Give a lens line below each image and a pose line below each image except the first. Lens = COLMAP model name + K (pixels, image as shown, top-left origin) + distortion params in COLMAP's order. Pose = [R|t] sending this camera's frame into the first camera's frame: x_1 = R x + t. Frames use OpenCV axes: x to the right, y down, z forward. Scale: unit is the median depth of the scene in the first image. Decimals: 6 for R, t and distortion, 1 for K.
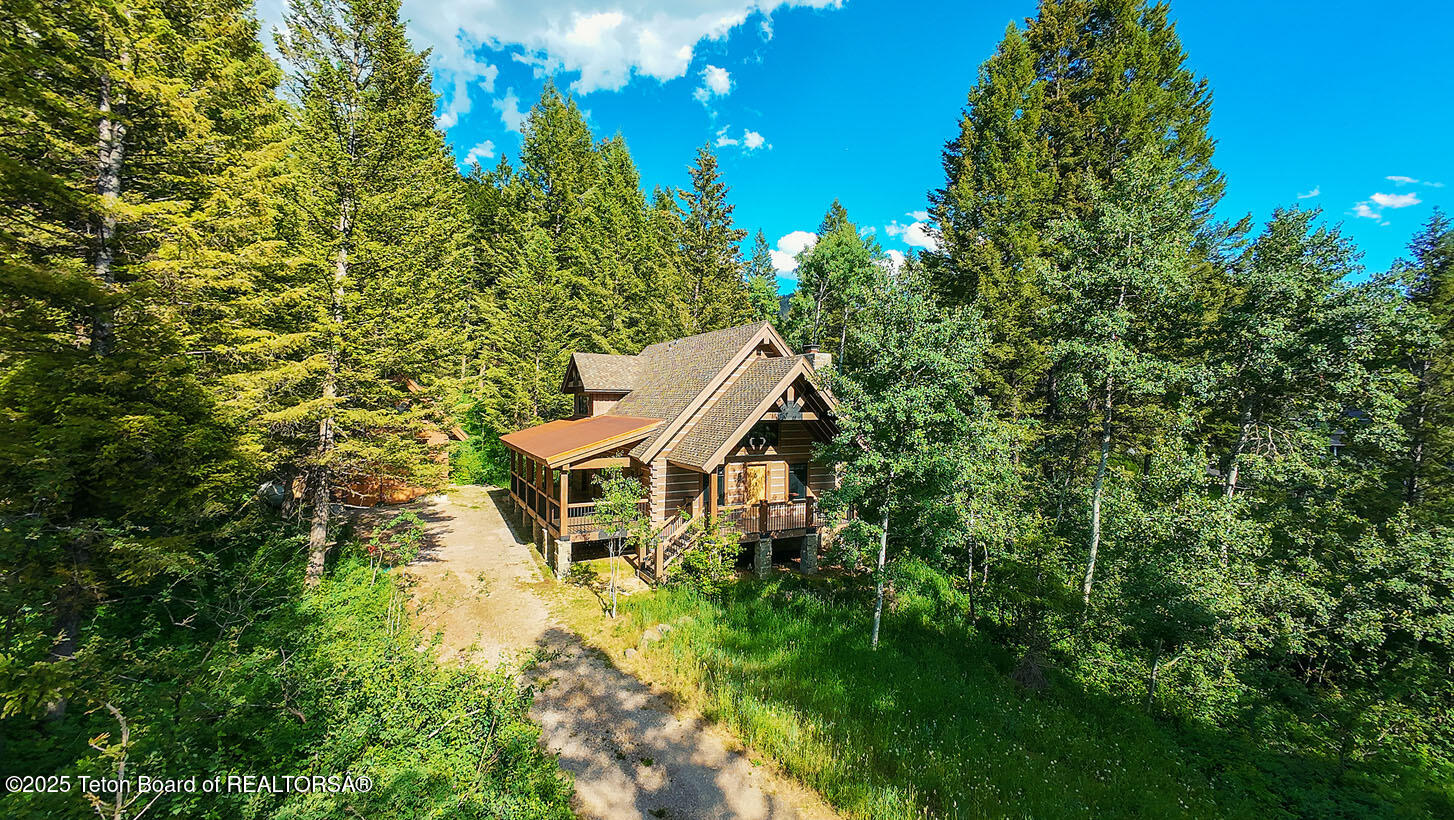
lens RADIAL K [[590.0, 0, 729.4], [0, 590.0, 393.6], [0, 0, 1]] dist [-0.002232, 0.000252]
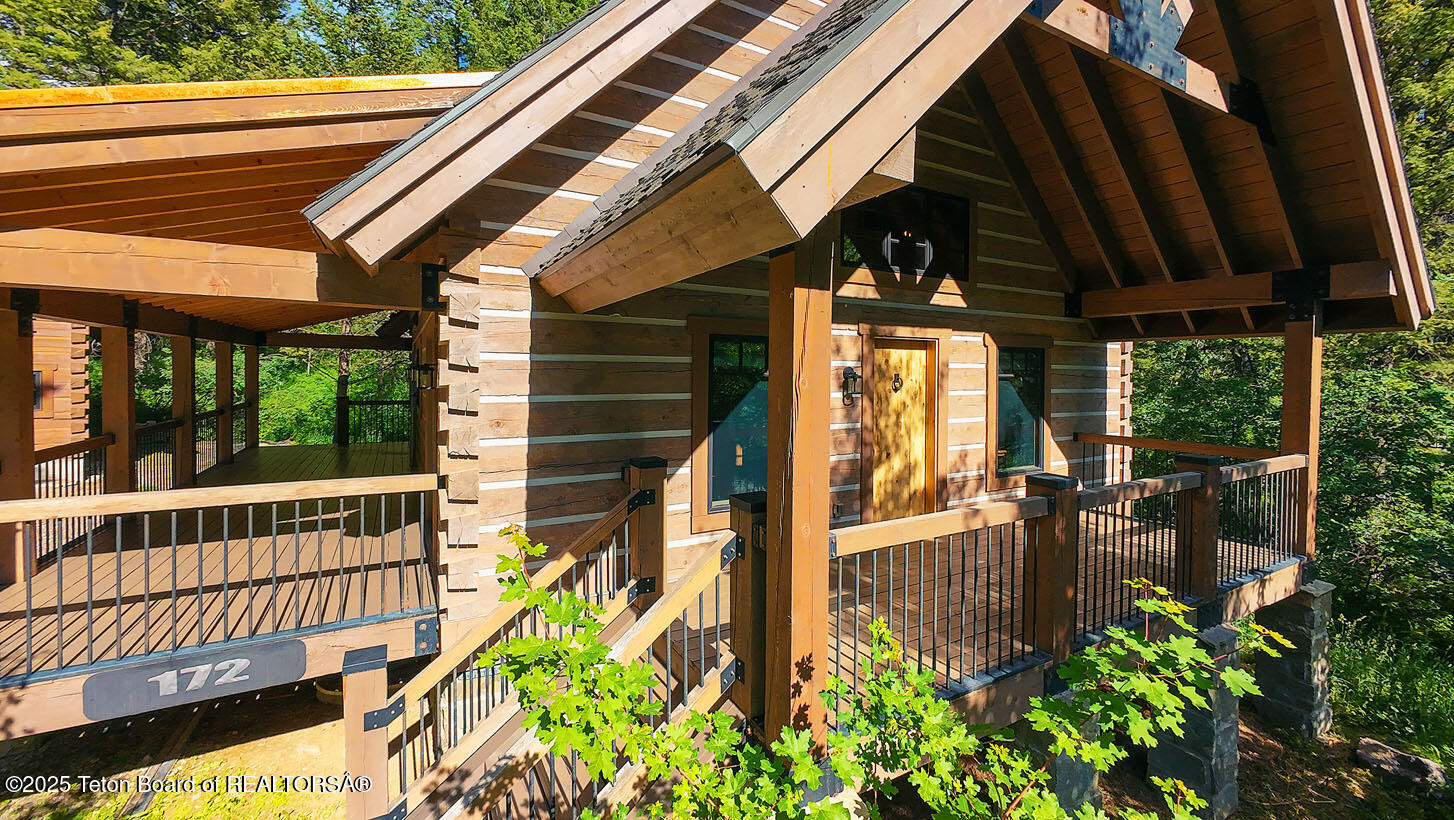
lens RADIAL K [[590.0, 0, 729.4], [0, 590.0, 393.6], [0, 0, 1]] dist [-0.002232, 0.000252]
pose [[0.999607, -0.002303, 0.027947, -0.045650], [0.000536, 0.998010, 0.063047, 0.141868], [-0.028036, -0.063007, 0.997619, 0.817842]]
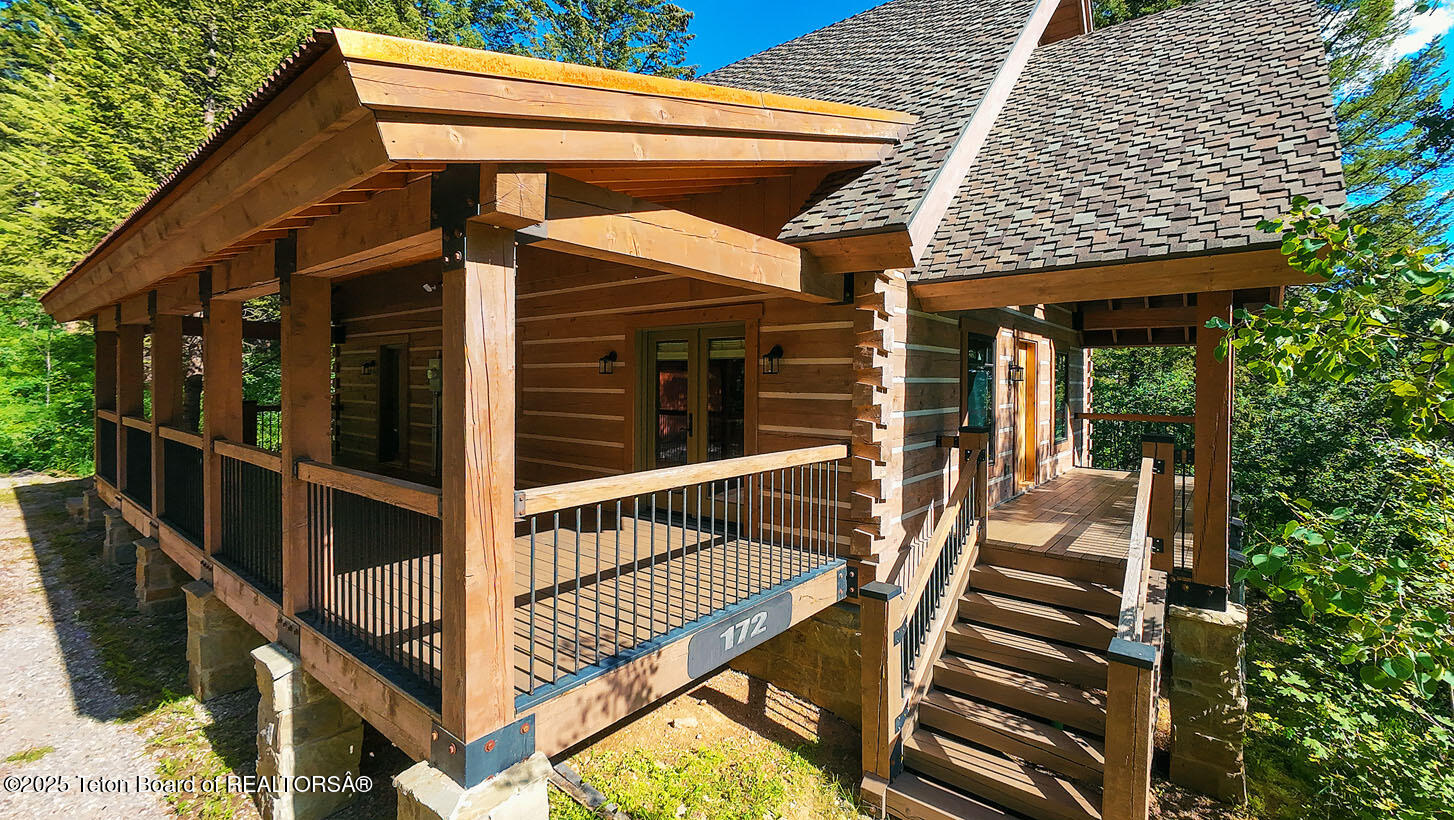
lens RADIAL K [[602.9, 0, 793.4], [0, 602.9, 377.4], [0, 0, 1]] dist [-0.000369, 0.000023]
pose [[0.898330, -0.000062, 0.439322, -0.266114], [-0.008083, 0.999828, 0.016669, 0.151799], [-0.439248, -0.018525, 0.898175, 0.811854]]
